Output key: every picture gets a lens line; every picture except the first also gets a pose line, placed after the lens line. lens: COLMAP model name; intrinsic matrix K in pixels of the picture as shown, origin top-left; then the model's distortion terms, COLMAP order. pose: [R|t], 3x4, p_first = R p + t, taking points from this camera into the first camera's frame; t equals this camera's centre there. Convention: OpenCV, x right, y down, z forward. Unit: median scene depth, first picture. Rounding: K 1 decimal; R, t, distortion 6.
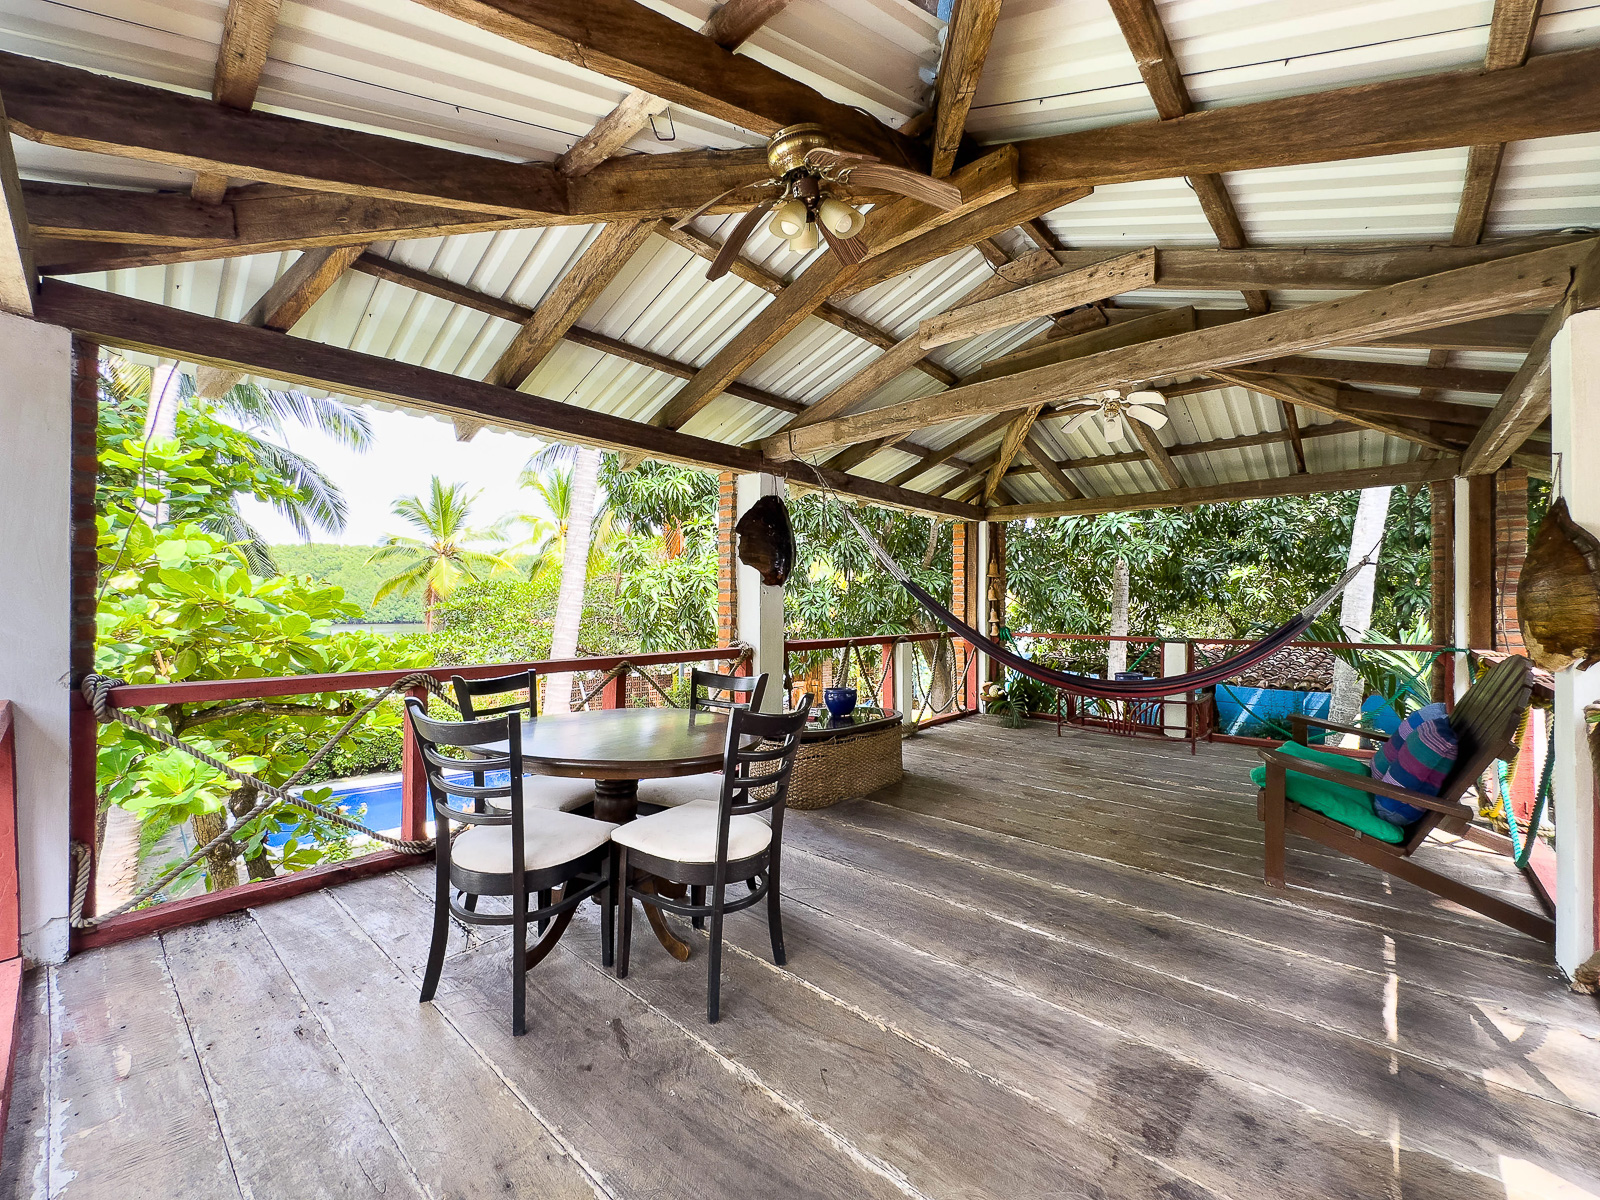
lens RADIAL K [[643.6, 0, 801.0], [0, 643.6, 605.9], [0, 0, 1]] dist [0.001257, 0.000054]
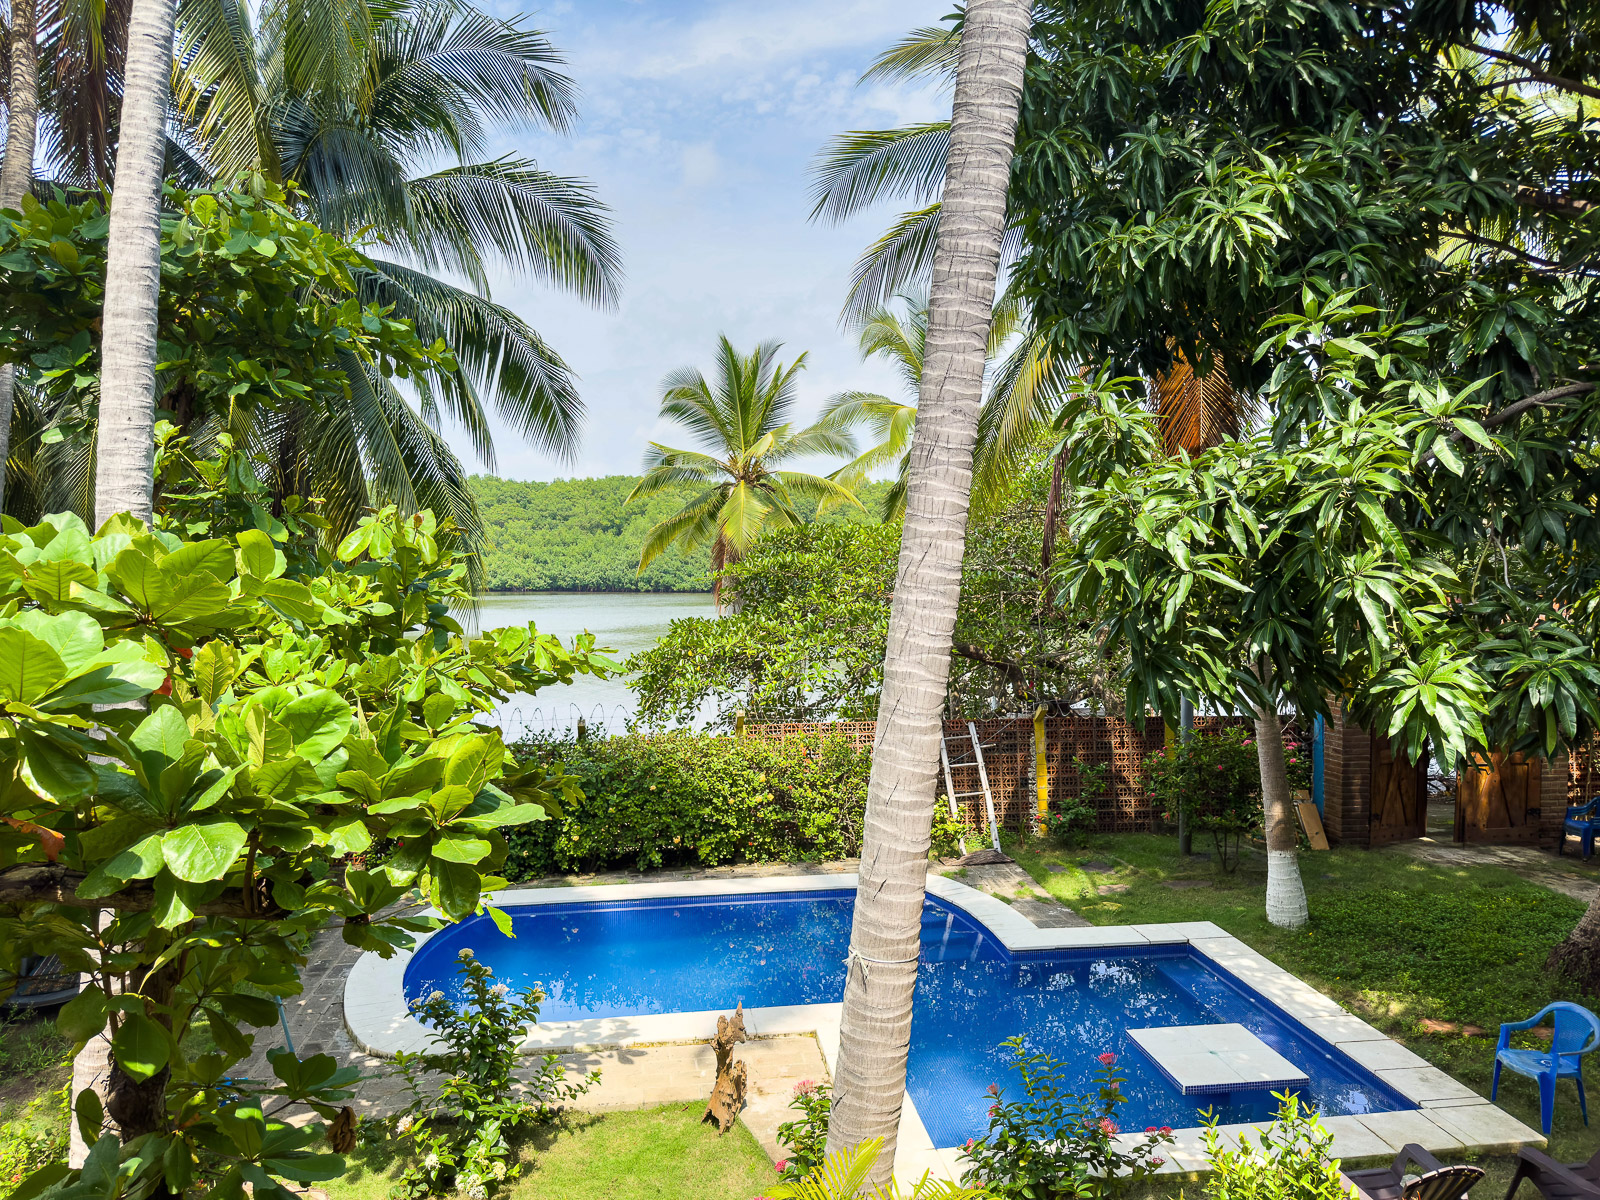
lens RADIAL K [[1118.2, 0, 798.6], [0, 1118.2, 600.8], [0, 0, 1]] dist [0.052203, 0.000317]
pose [[0.882956, 0.014650, -0.469227, -0.070338], [-0.000291, 0.999530, 0.030660, -0.004144], [0.469455, -0.026935, 0.882545, 0.223178]]
